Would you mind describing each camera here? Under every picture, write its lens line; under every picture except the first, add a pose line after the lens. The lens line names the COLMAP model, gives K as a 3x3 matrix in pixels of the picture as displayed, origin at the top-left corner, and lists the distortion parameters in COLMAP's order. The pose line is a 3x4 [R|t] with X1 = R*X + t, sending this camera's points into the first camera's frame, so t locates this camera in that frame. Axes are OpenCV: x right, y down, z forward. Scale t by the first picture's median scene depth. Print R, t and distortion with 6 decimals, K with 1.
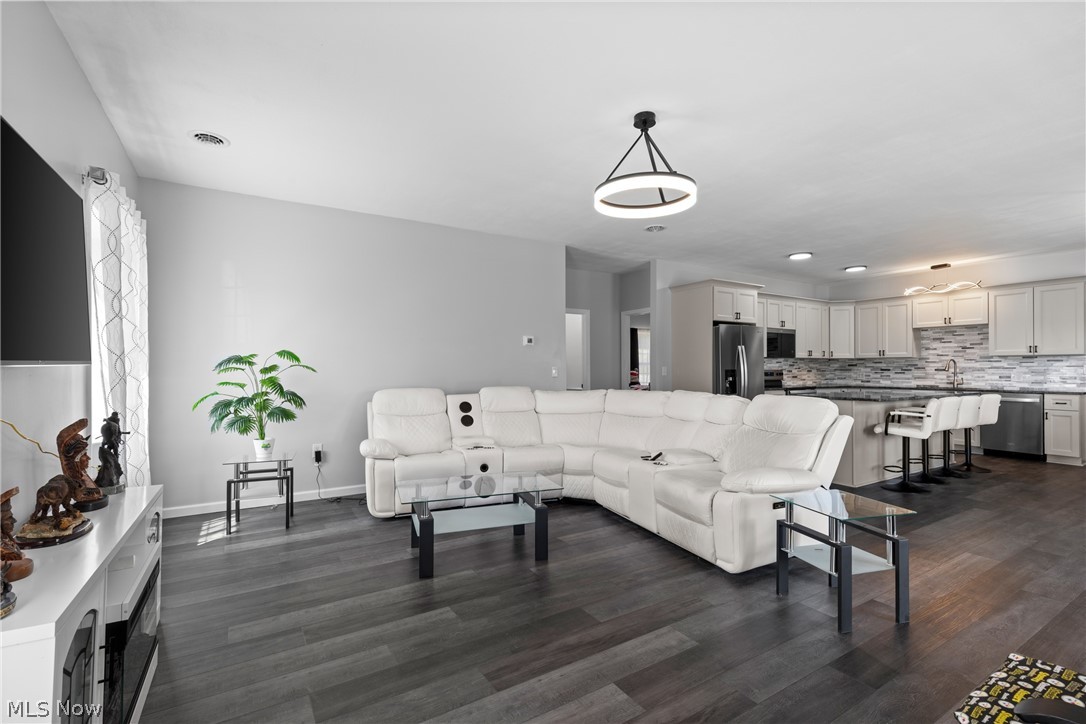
lens RADIAL K [[470.5, 0, 542.1], [0, 470.5, 365.3], [0, 0, 1]] dist [0.002741, 0.000853]
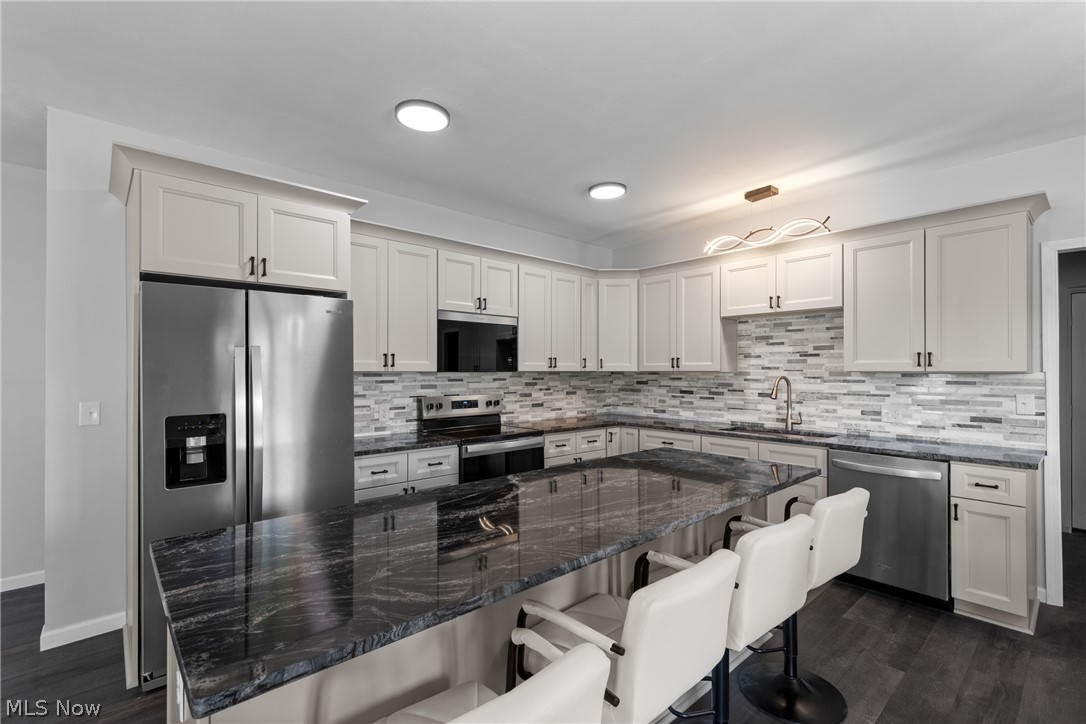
lens RADIAL K [[485.9, 0, 525.3], [0, 485.9, 367.8], [0, 0, 1]] dist [0.002383, 0.000570]
pose [[0.985298, 0.001014, 0.170843, 0.481943], [-0.001313, 0.999998, 0.001639, -0.022384], [-0.170841, -0.001839, 0.985297, 0.503663]]
